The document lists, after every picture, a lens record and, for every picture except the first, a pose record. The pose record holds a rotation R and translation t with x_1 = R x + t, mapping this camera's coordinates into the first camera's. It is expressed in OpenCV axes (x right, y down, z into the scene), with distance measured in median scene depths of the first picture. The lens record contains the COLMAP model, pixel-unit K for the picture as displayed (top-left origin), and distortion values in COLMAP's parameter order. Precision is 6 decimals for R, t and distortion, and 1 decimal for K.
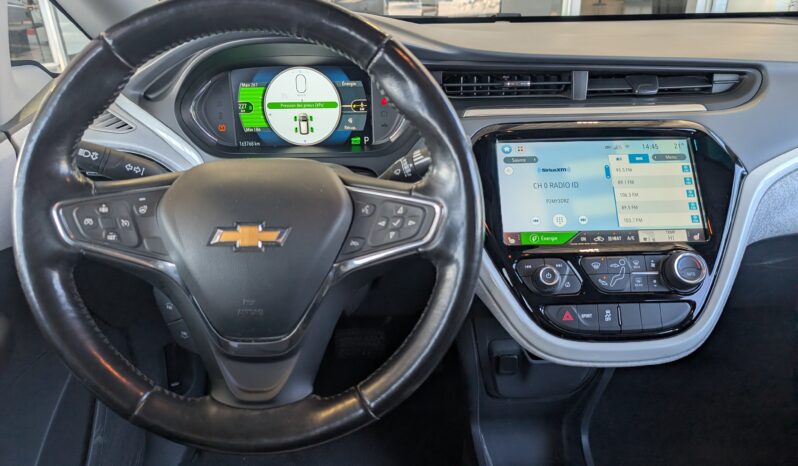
lens RADIAL K [[559.5, 0, 399.0], [0, 559.5, 233.0], [0, 0, 1]] dist [0.003923, 0.003818]
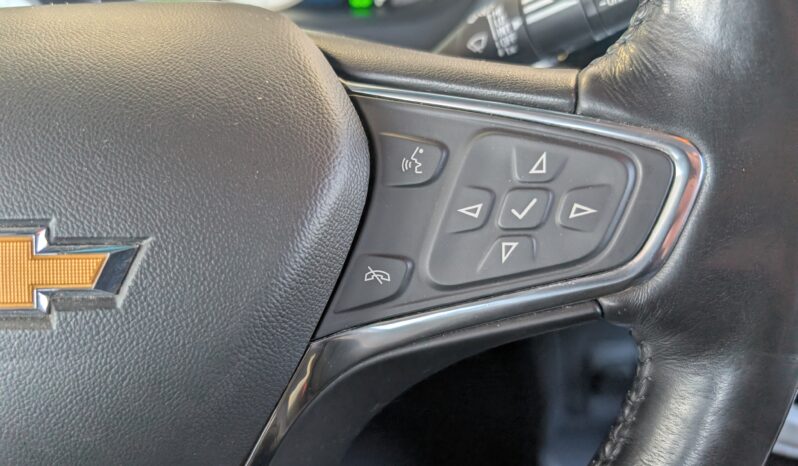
lens RADIAL K [[569.1, 0, 382.8], [0, 569.1, 214.8], [0, 0, 1]] dist [0.052601, -0.097982]
pose [[0.999368, -0.009760, -0.034183, -0.064010], [0.014337, 0.990559, 0.136336, -0.053754], [0.032530, -0.136740, 0.990073, 0.678514]]
